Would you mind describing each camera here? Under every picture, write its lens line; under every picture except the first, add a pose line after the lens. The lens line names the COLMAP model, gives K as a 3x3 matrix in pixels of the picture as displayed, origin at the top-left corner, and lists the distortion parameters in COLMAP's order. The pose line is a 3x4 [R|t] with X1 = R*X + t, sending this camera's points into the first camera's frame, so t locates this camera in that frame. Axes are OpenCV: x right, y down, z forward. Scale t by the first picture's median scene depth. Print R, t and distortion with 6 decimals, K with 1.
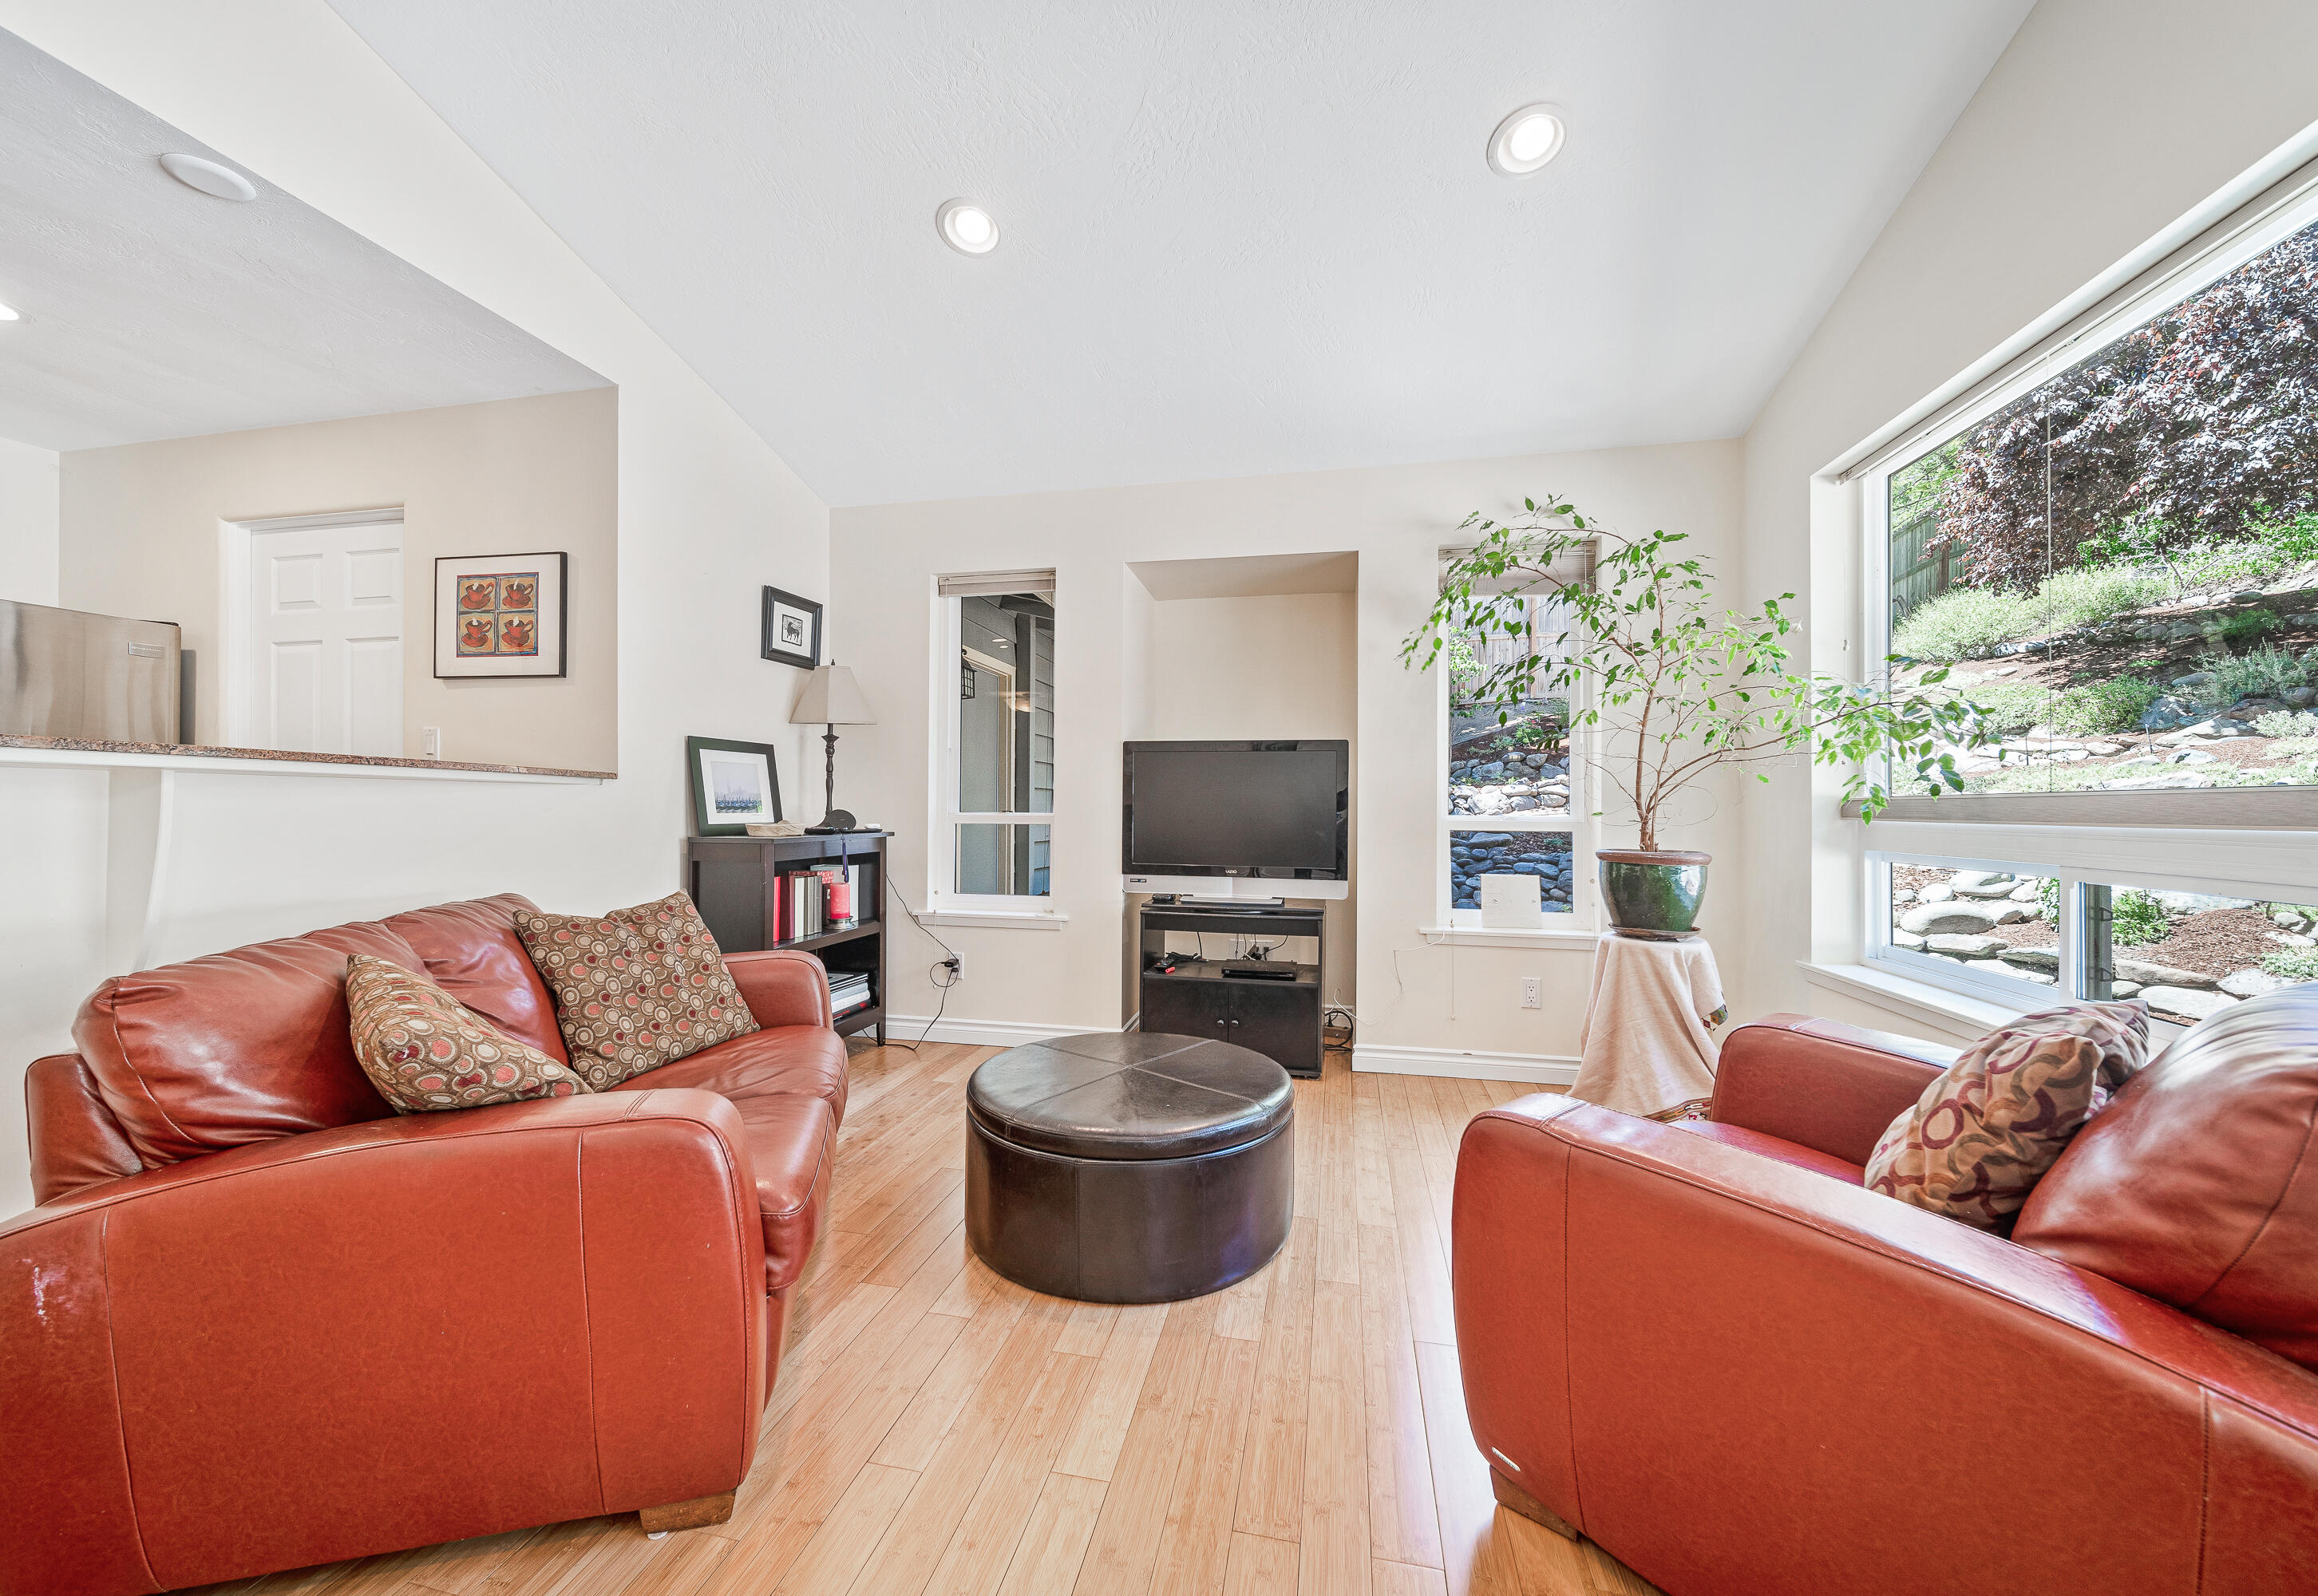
lens RADIAL K [[872.5, 0, 1159.0], [0, 872.5, 798.0], [0, 0, 1]] dist [-0.000523, -0.000043]
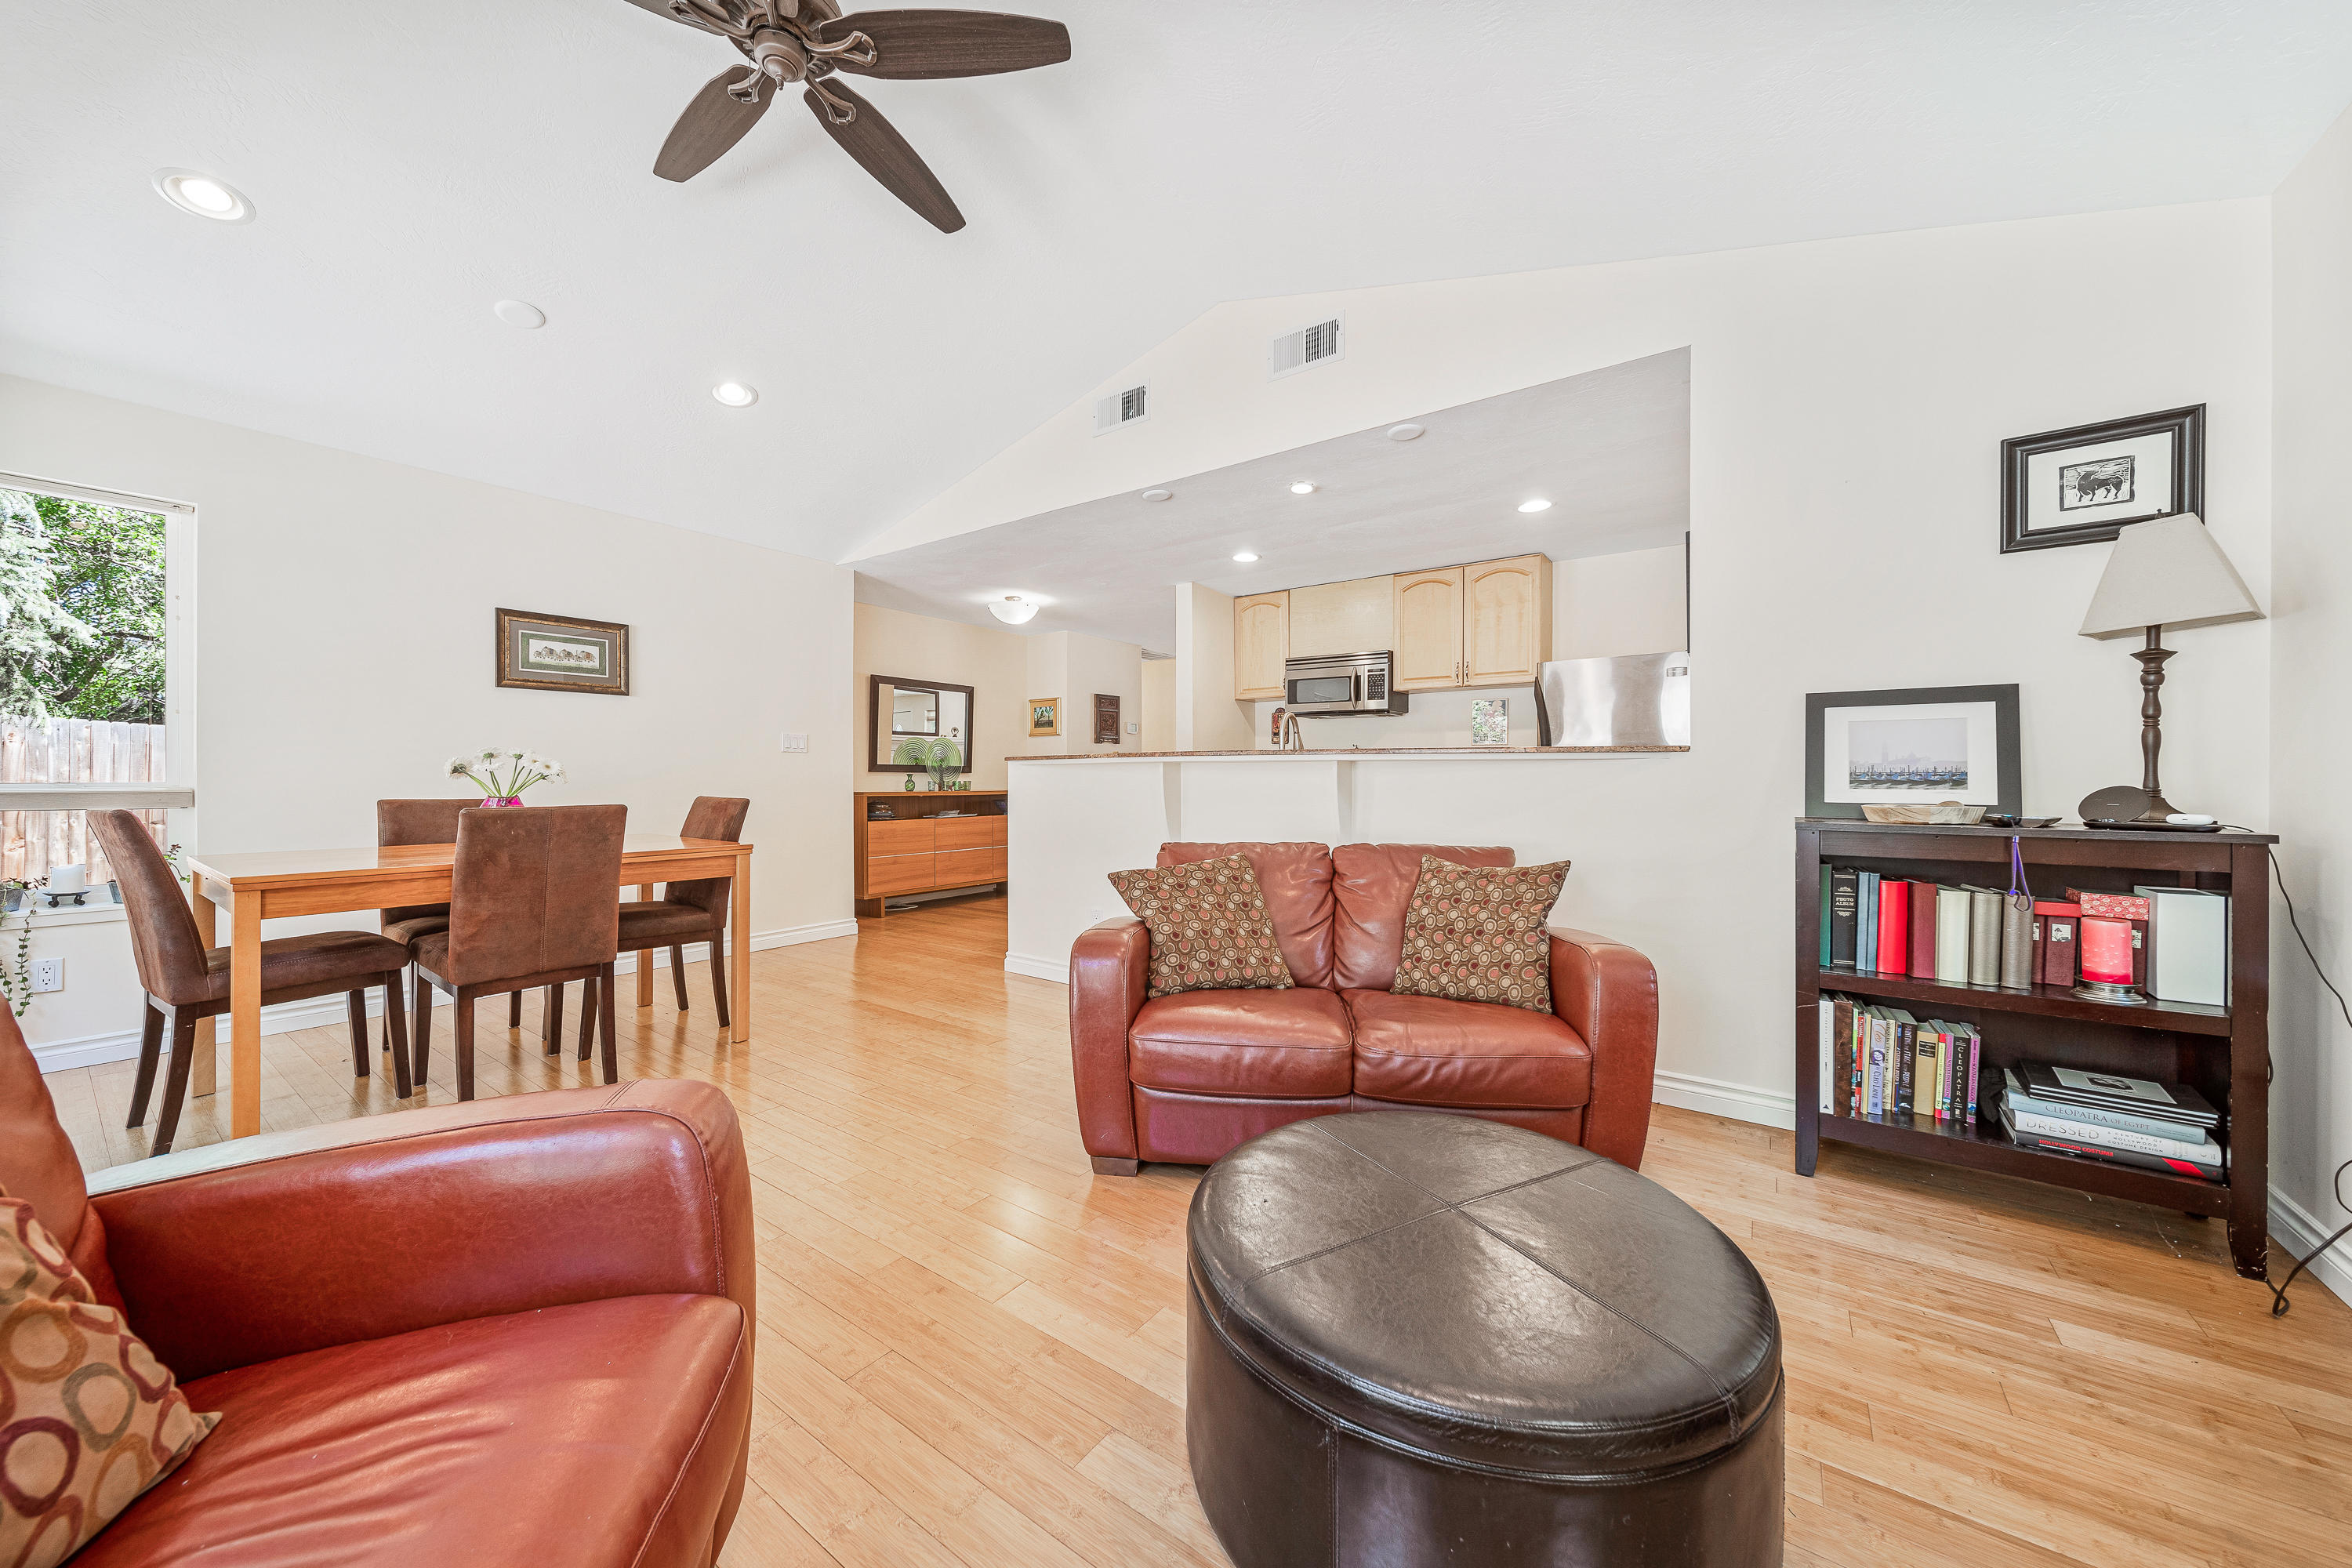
lens RADIAL K [[839.3, 0, 1176.0], [0, 839.3, 784.0], [0, 0, 1]] dist [-0.000020, -0.000004]
pose [[-0.413811, 0.000329, -0.910363, 0.422347], [0.002859, 0.999995, -0.000939, 0.012386], [0.910358, -0.002991, -0.413810, 0.787141]]
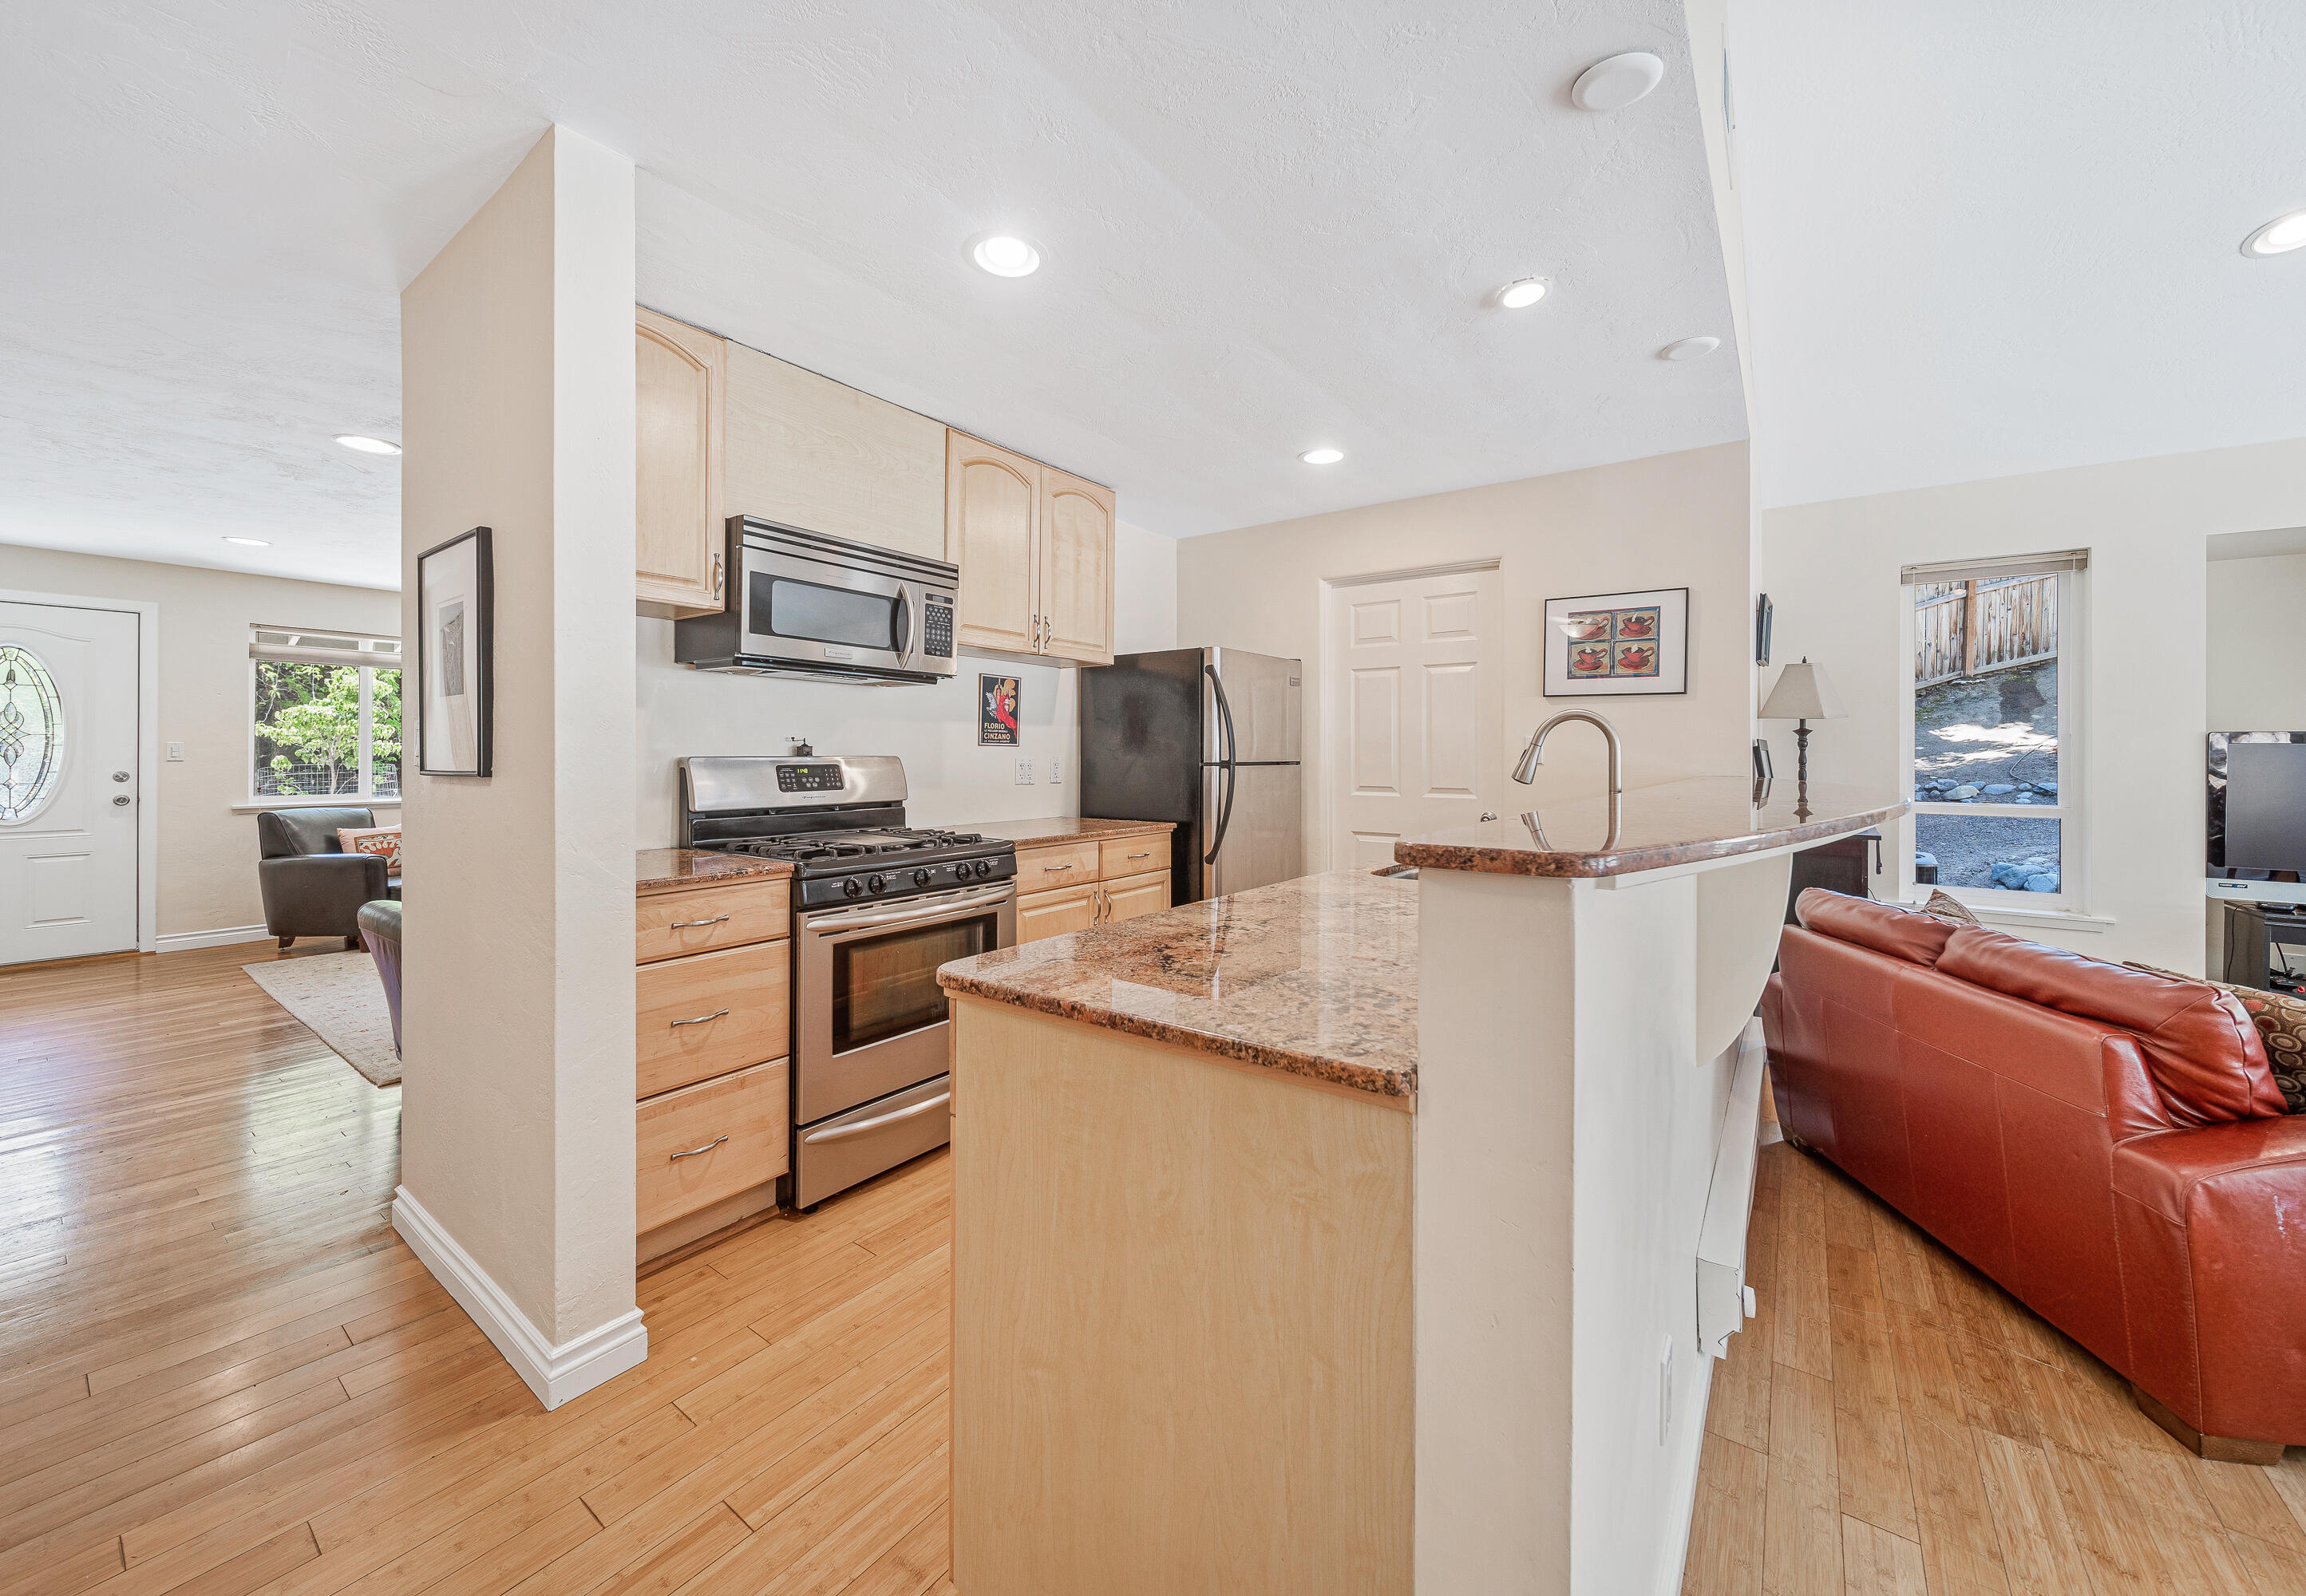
lens RADIAL K [[873.3, 0, 1152.8], [0, 873.3, 758.2], [0, 0, 1]] dist [-0.000169, -0.000006]
pose [[0.907765, -0.003171, -0.419467, -0.769524], [0.007677, 0.999930, 0.009055, -0.062547], [0.419409, -0.011440, 0.907725, -0.336067]]
